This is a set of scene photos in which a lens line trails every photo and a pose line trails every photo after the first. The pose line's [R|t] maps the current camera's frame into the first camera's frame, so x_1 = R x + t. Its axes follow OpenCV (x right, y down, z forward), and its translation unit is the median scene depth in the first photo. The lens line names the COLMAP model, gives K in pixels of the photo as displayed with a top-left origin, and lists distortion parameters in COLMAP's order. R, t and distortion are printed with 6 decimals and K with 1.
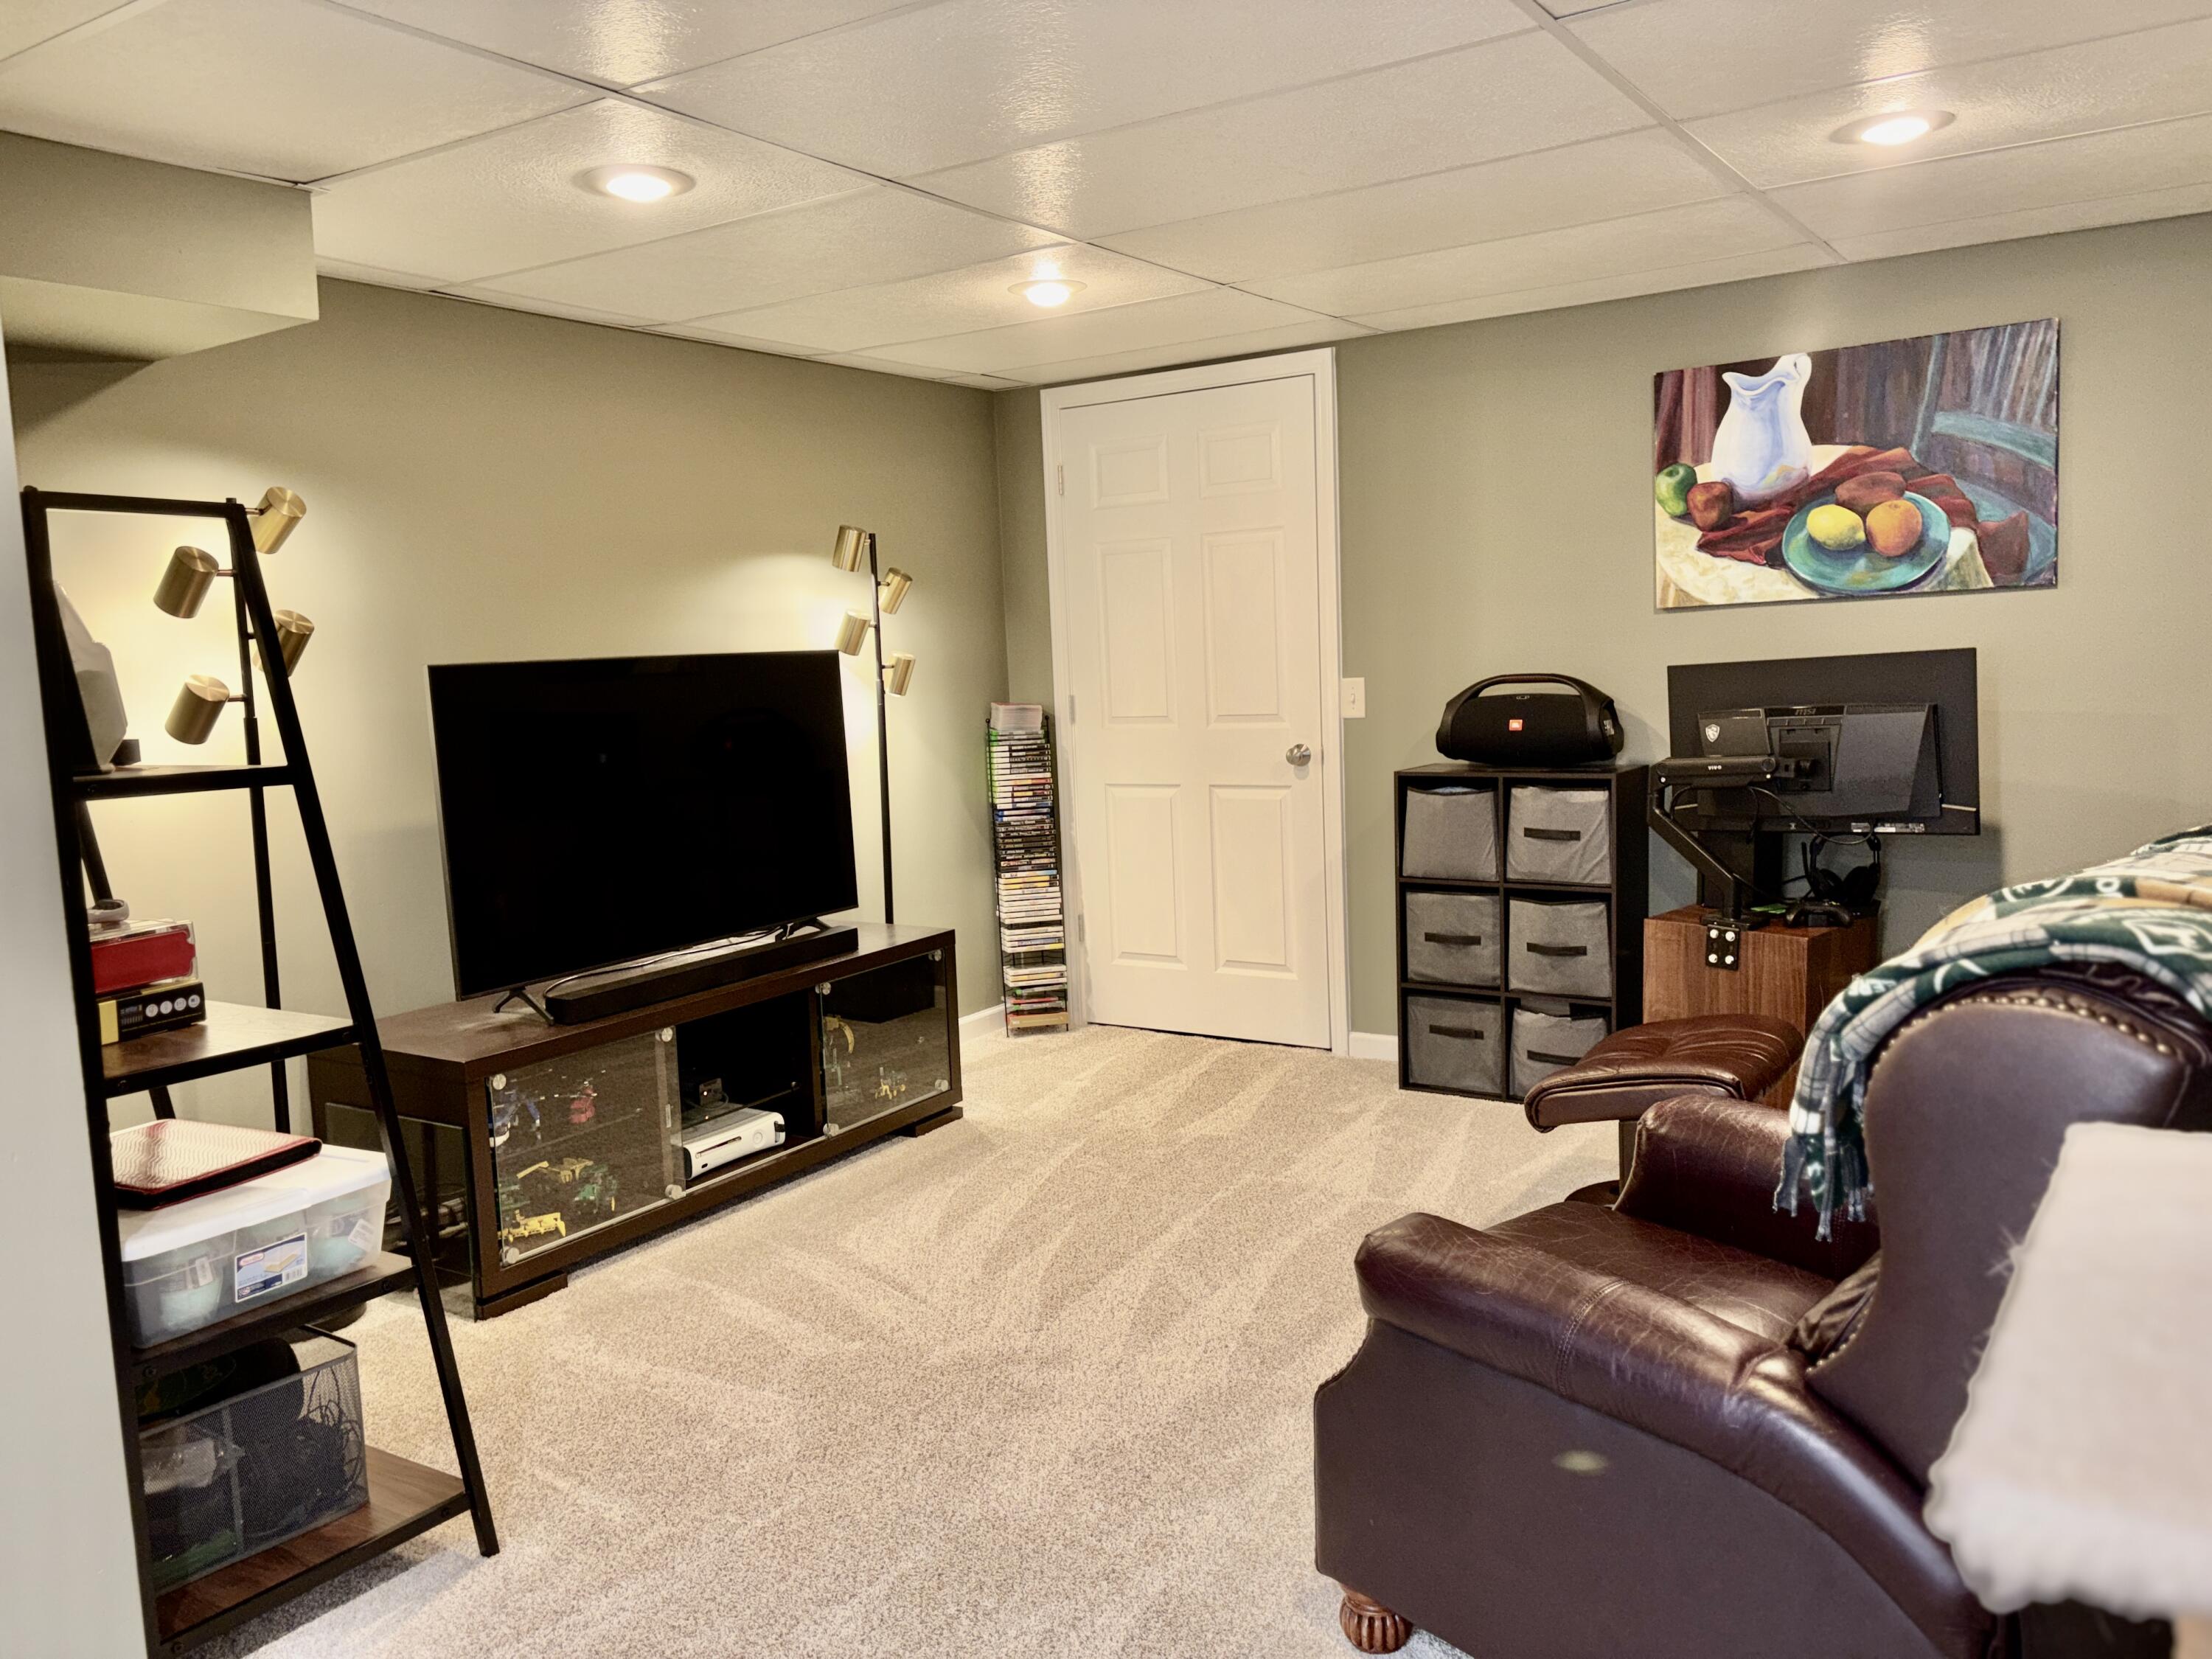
lens RADIAL K [[1705.9, 0, 1120.1], [0, 1705.9, 837.7], [0, 0, 1]] dist [0.049480, -0.051280]
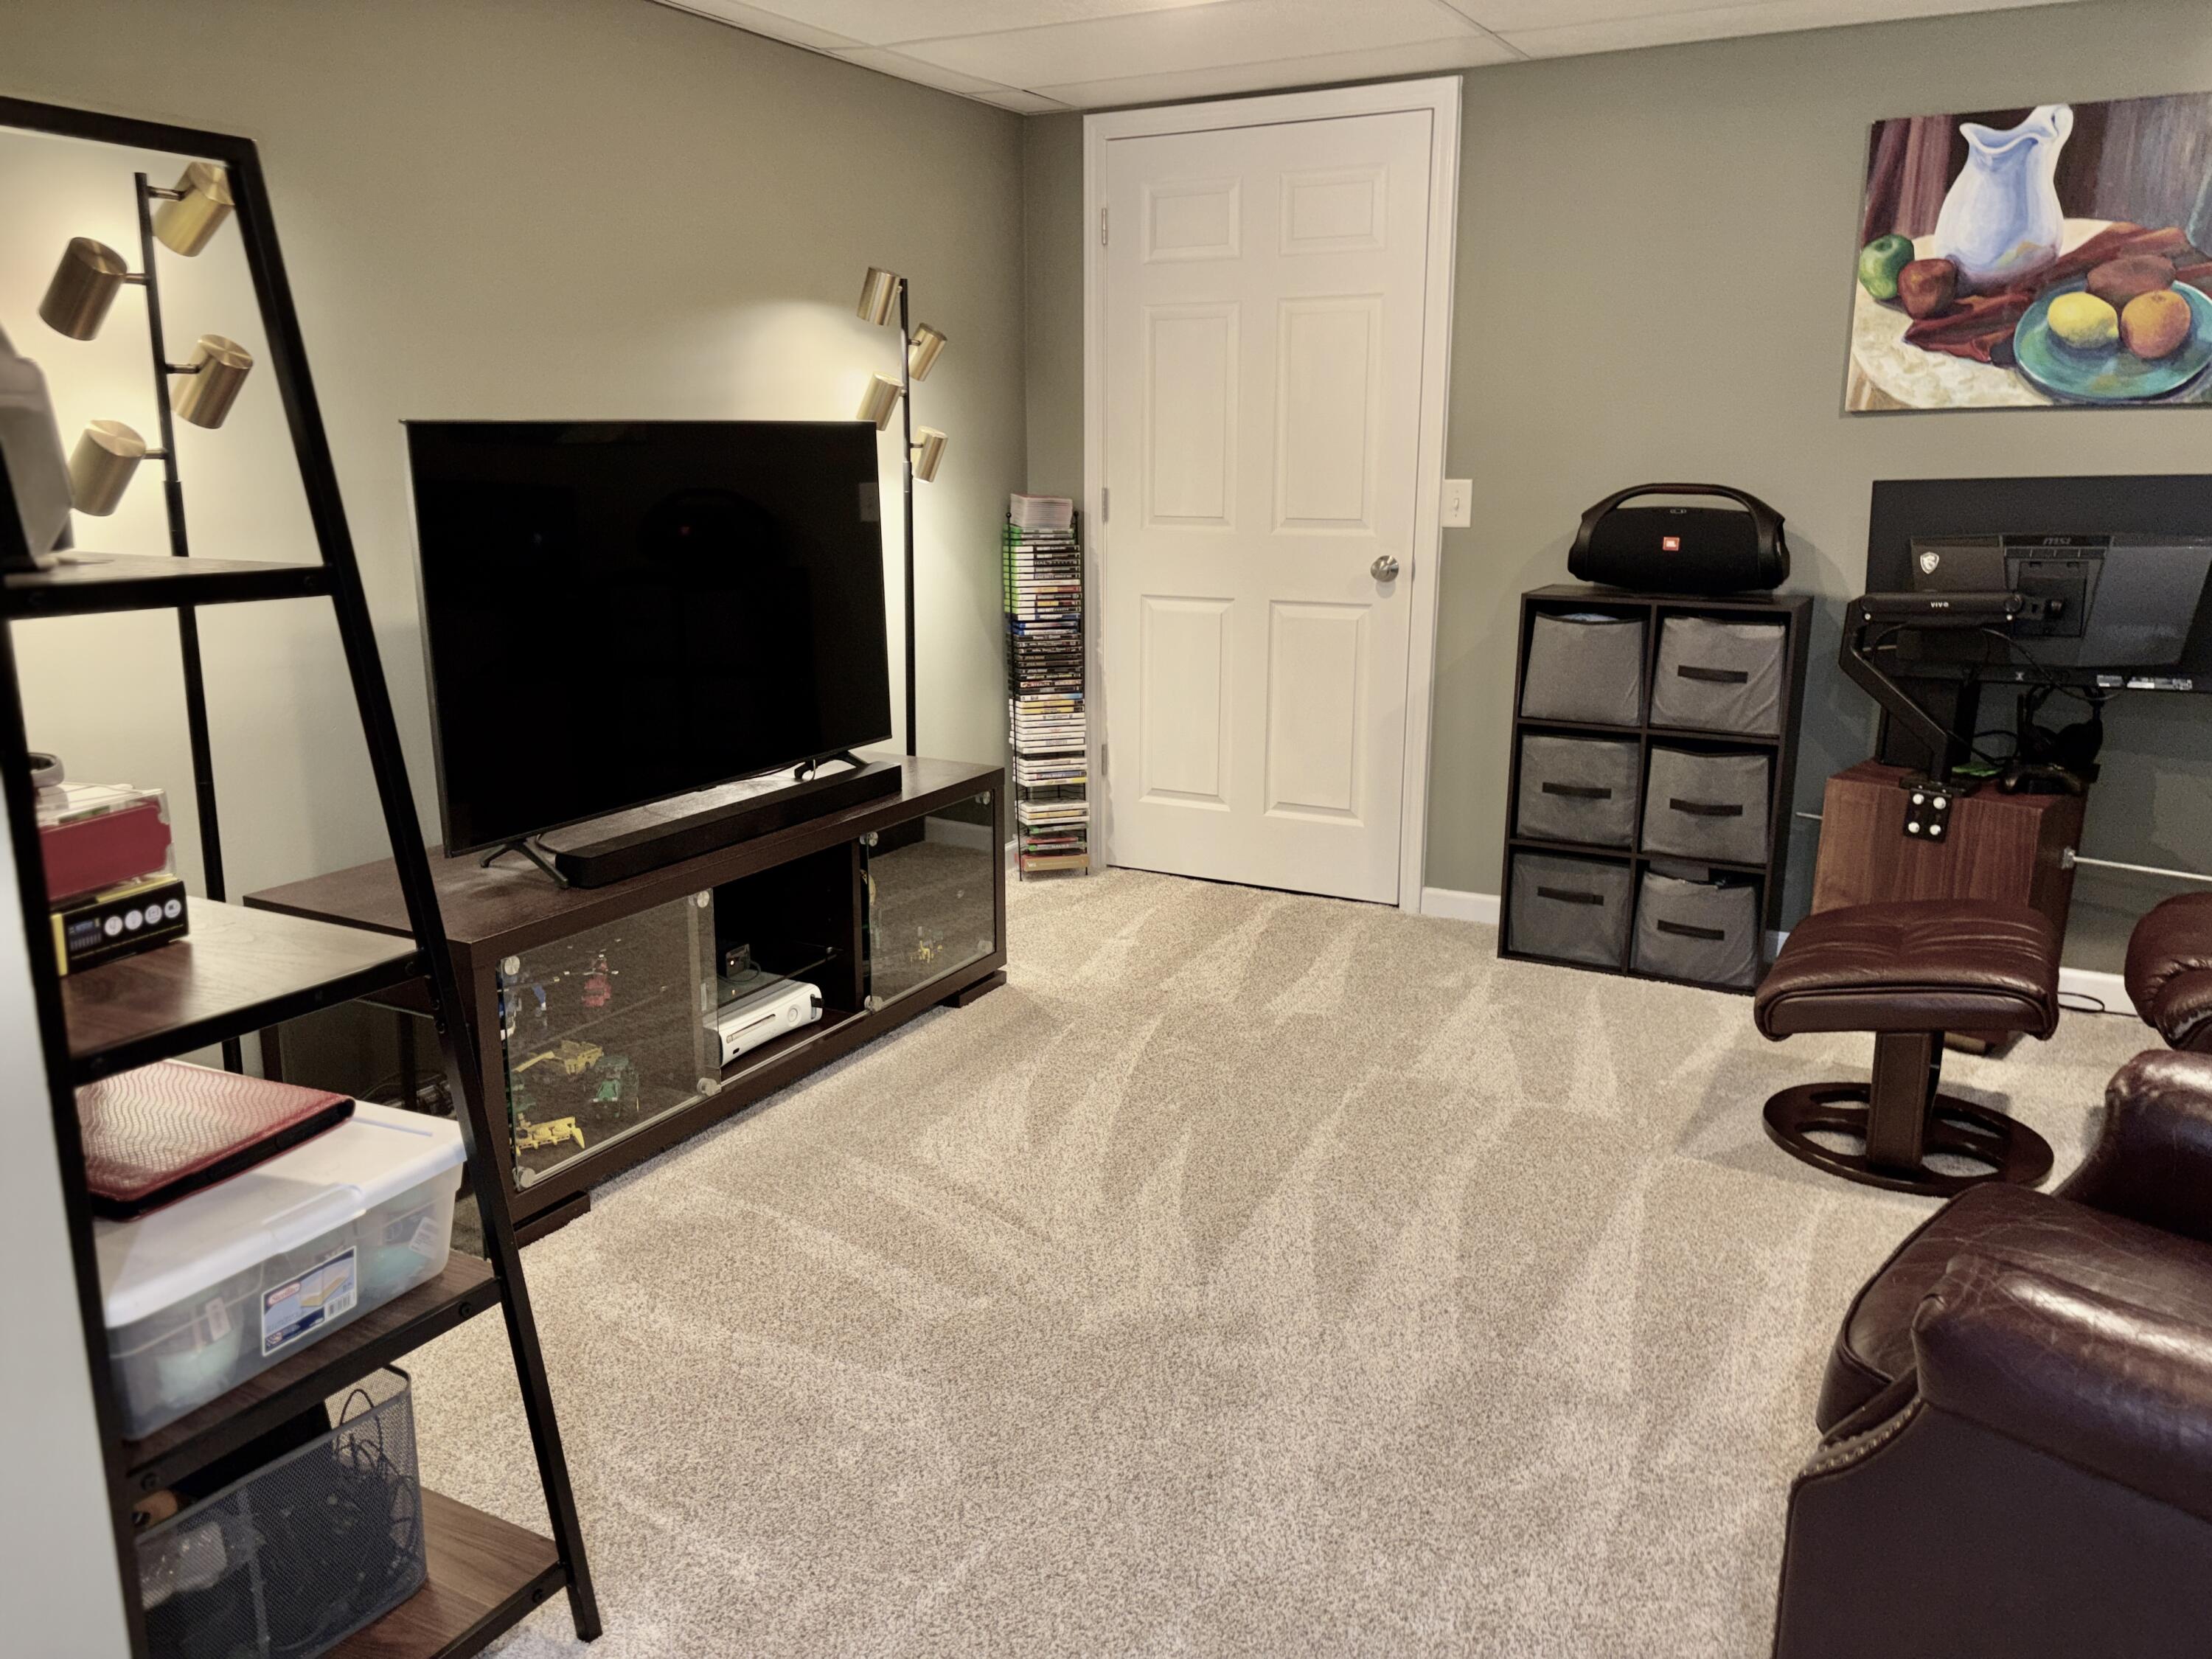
lens RADIAL K [[1705.9, 0, 1095.6], [0, 1705.9, 825.4], [0, 0, 1]] dist [0.049480, -0.051280]
pose [[0.996846, 0.022523, 0.076100, -0.125179], [-0.030901, 0.993364, 0.110782, -0.013119], [-0.073100, -0.112784, 0.990927, 0.168010]]
